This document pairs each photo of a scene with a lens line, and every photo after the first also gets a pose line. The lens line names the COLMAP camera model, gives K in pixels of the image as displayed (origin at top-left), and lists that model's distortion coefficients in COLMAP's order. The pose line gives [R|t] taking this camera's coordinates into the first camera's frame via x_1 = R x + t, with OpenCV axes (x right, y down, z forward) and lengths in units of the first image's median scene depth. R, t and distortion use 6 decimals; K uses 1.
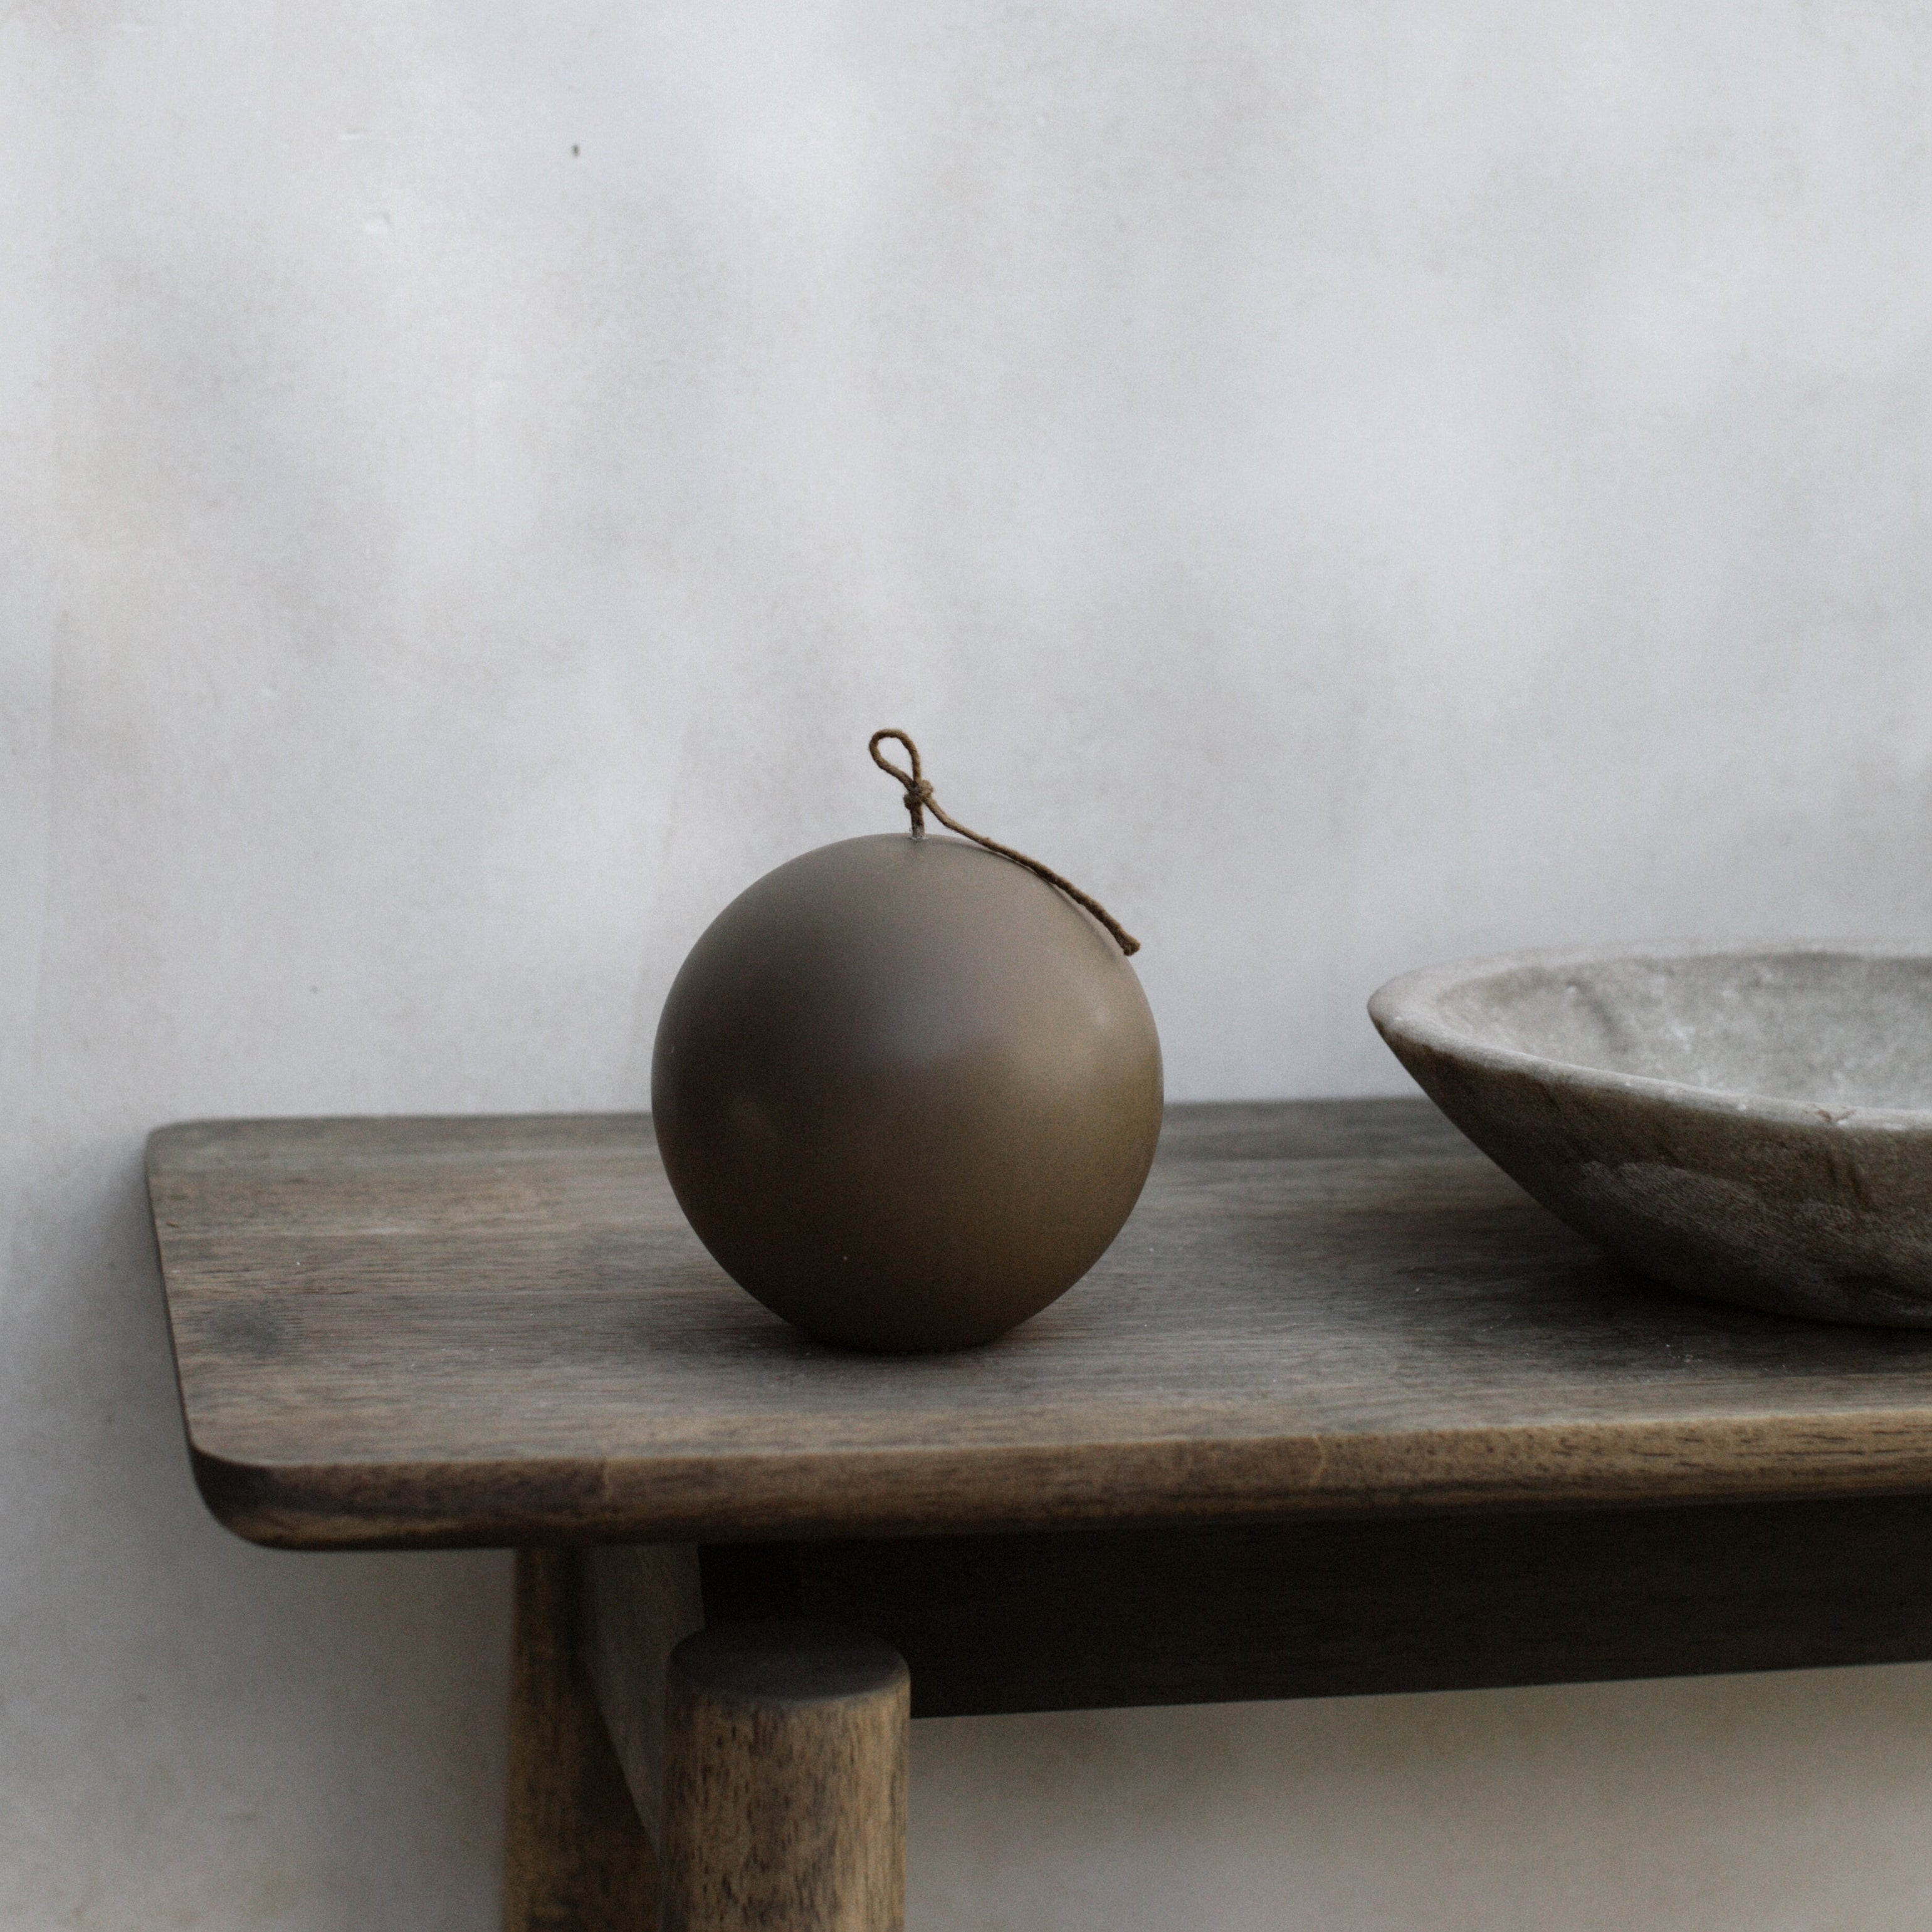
lens RADIAL K [[4564.0, 0, 1060.7], [0, 4564.0, 919.5], [0, 0, 1]] dist [-0.114778, -0.303889]
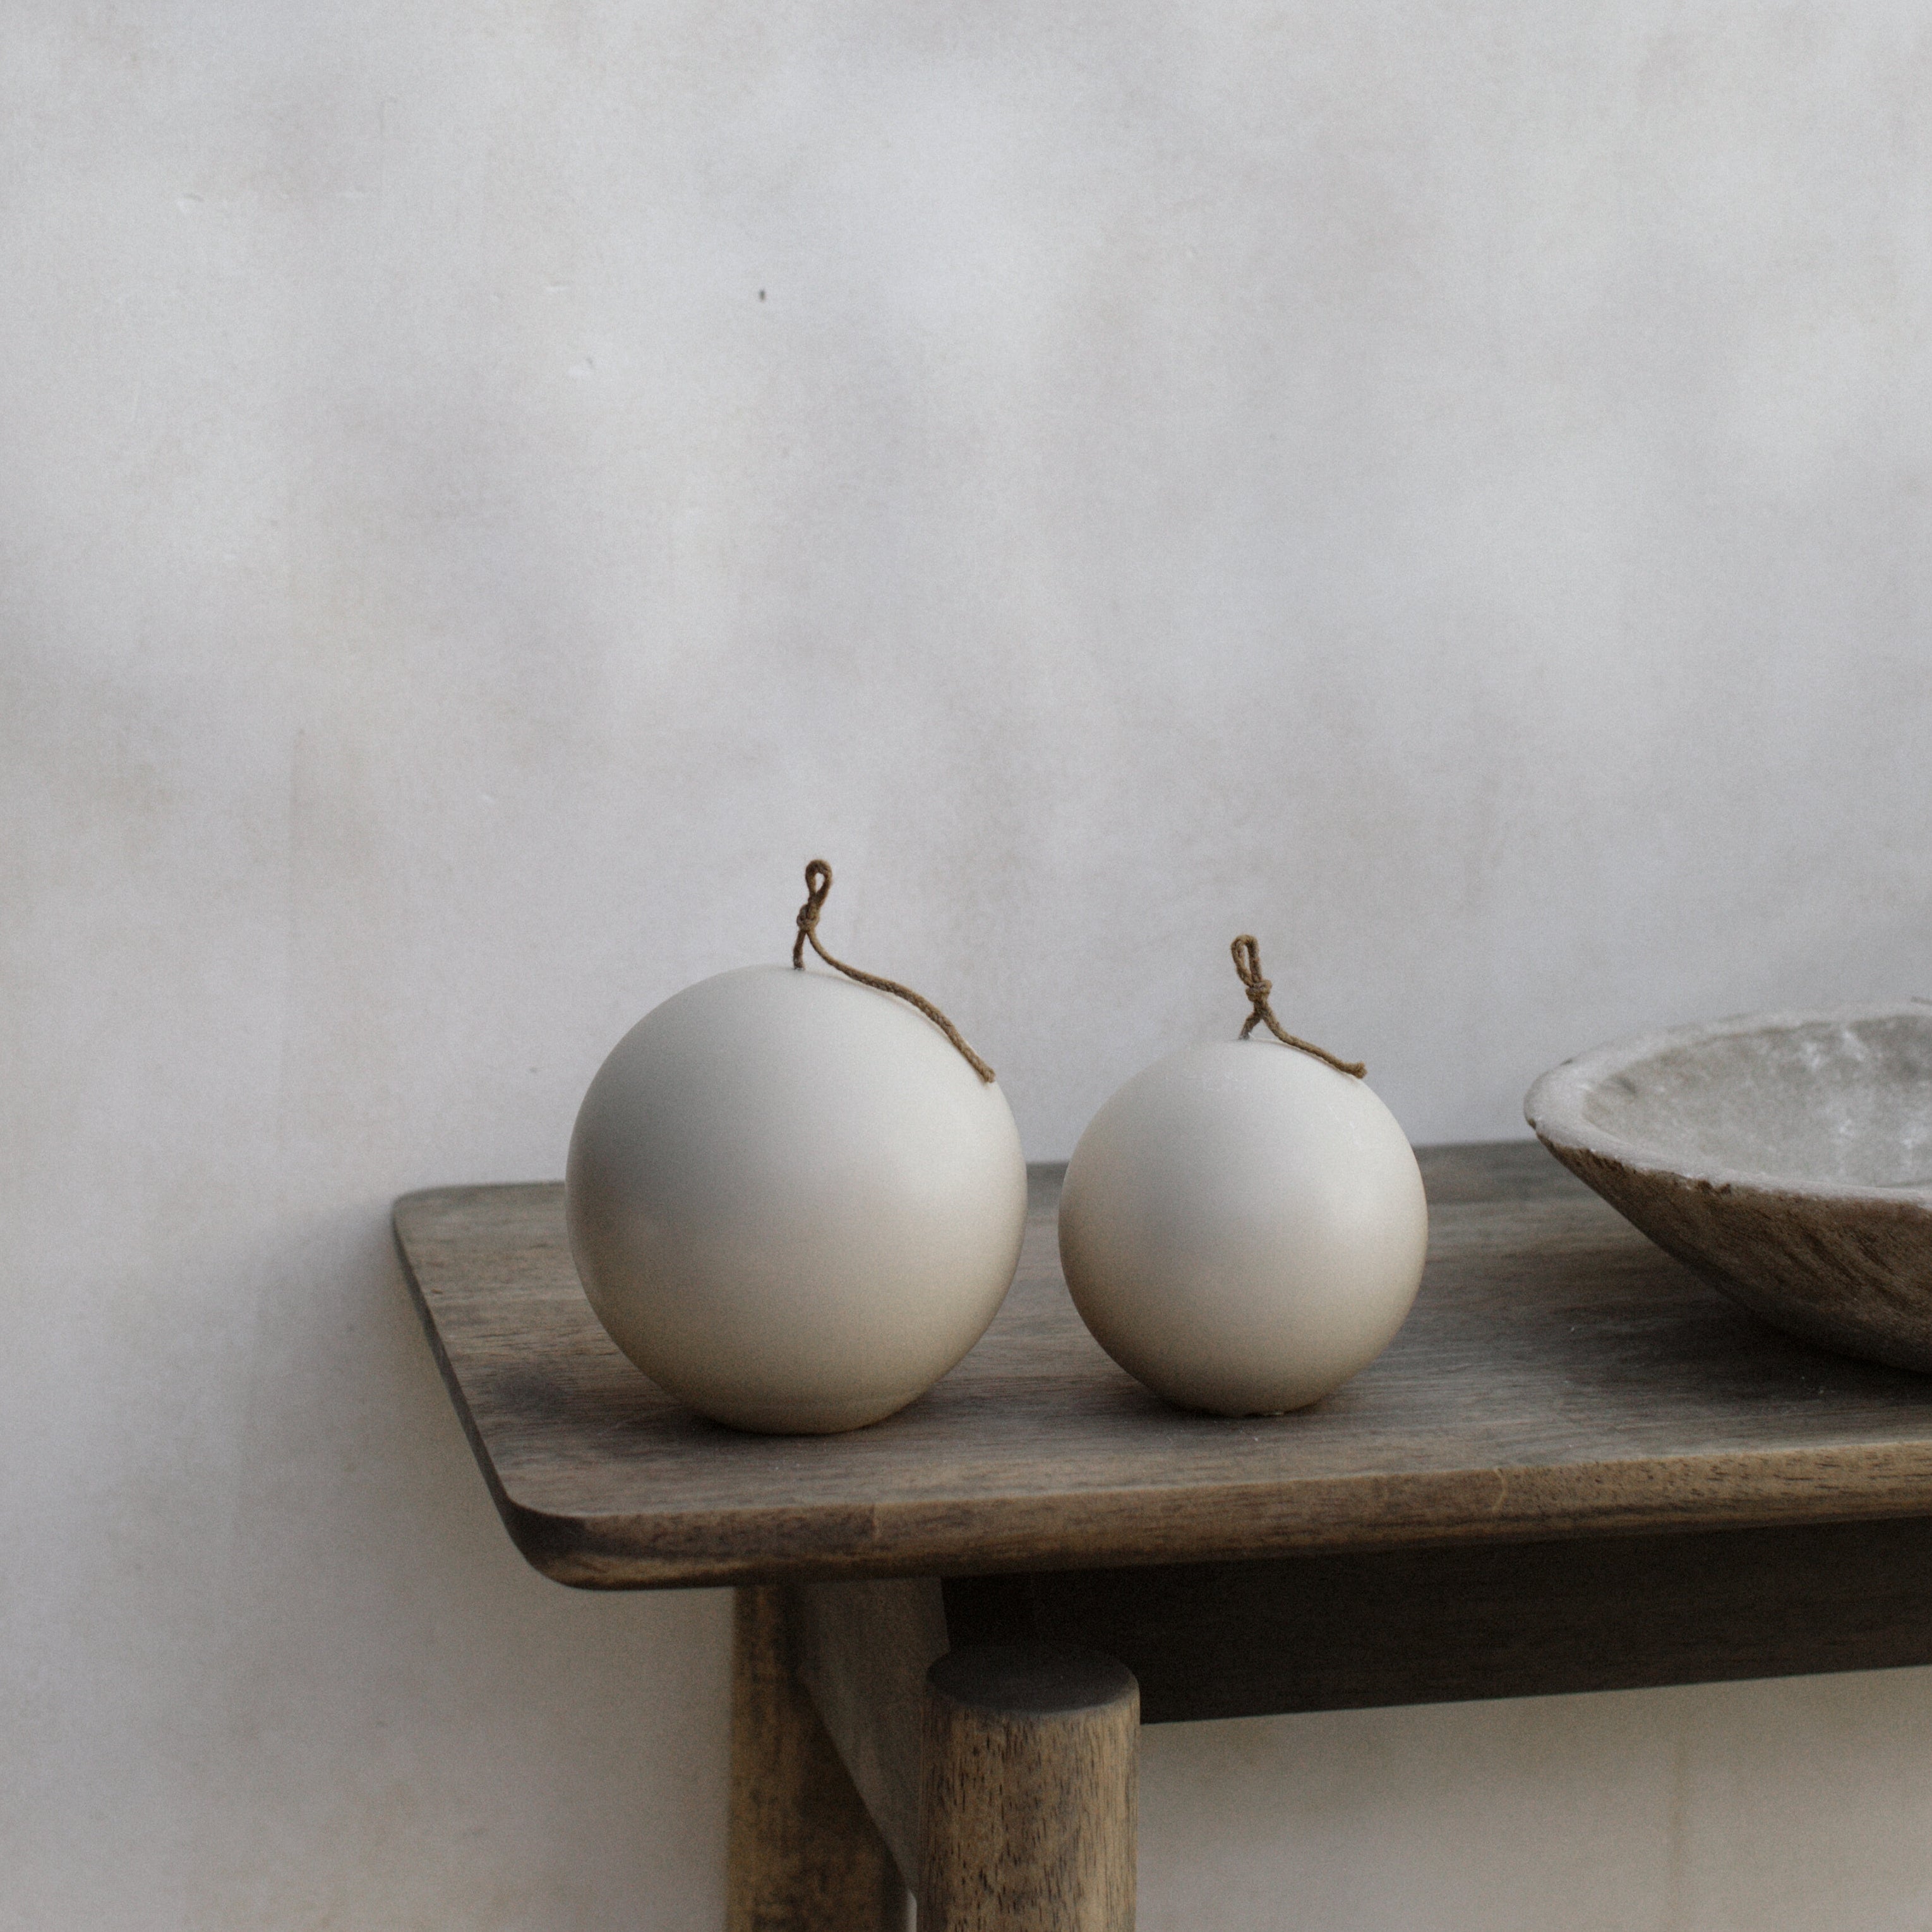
lens RADIAL K [[4862.9, 0, 1044.3], [0, 4862.9, 905.7], [0, 0, 1]] dist [-0.110111, 0.055504]
pose [[0.999734, -0.020670, -0.010193, -0.040564], [0.020752, 0.999752, 0.008048, -0.037929], [0.010024, -0.008257, 0.999916, -0.200969]]
